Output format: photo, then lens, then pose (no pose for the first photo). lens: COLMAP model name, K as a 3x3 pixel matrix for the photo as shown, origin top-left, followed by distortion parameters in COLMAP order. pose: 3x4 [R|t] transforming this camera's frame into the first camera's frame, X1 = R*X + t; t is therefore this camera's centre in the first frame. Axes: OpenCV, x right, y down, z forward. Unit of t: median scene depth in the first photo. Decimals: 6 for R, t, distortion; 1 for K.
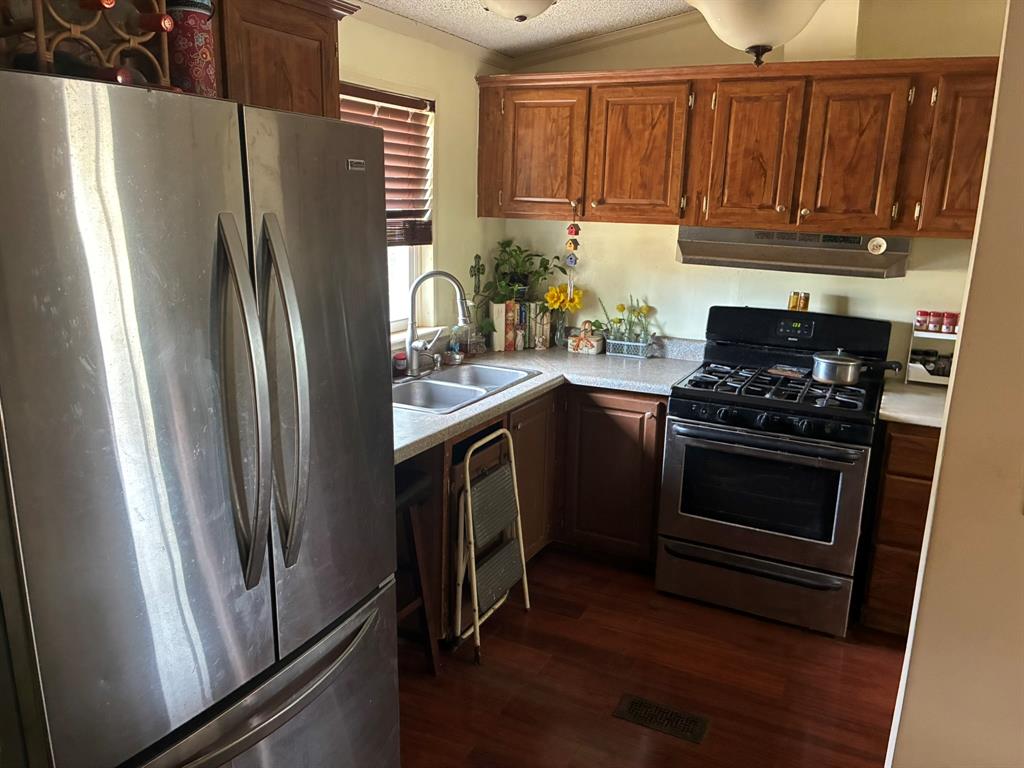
lens RADIAL K [[774.2, 0, 518.0], [0, 774.2, 376.7], [0, 0, 1]] dist [0.052896, -0.063788]
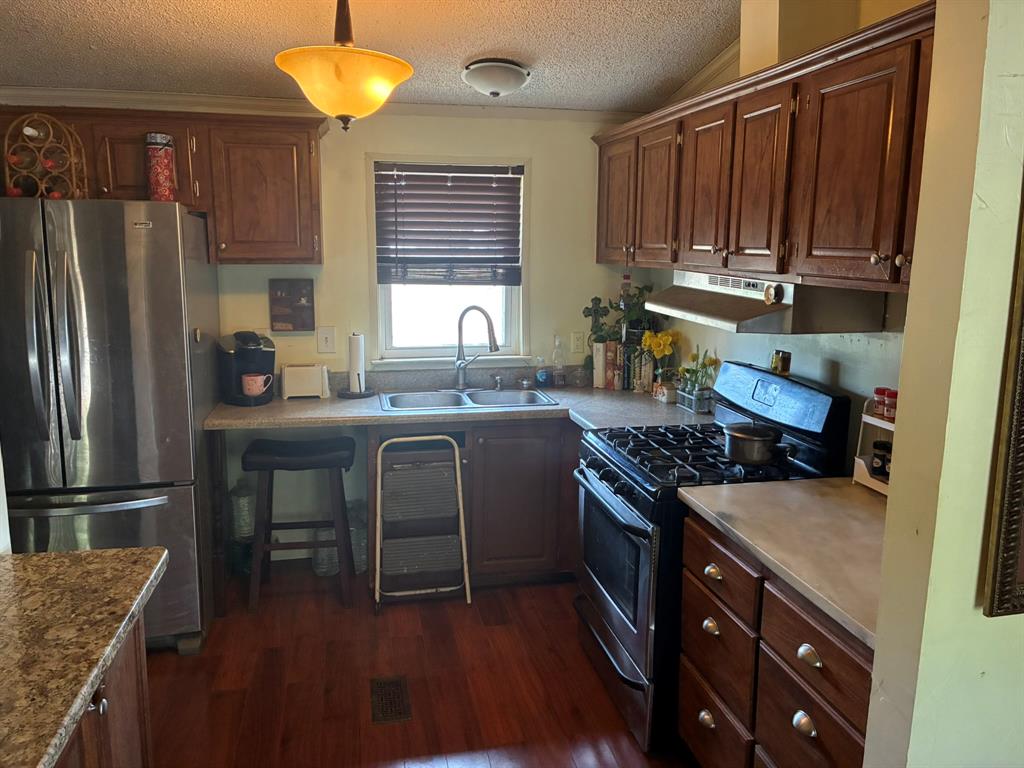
lens RADIAL K [[774.2, 0, 518.0], [0, 774.2, 376.7], [0, 0, 1]] dist [0.052896, -0.063788]
pose [[0.628737, 0.109802, -0.769827, 0.830486], [-0.164957, 0.986283, 0.005951, -0.041881], [0.759920, 0.123247, 0.638225, 0.274974]]
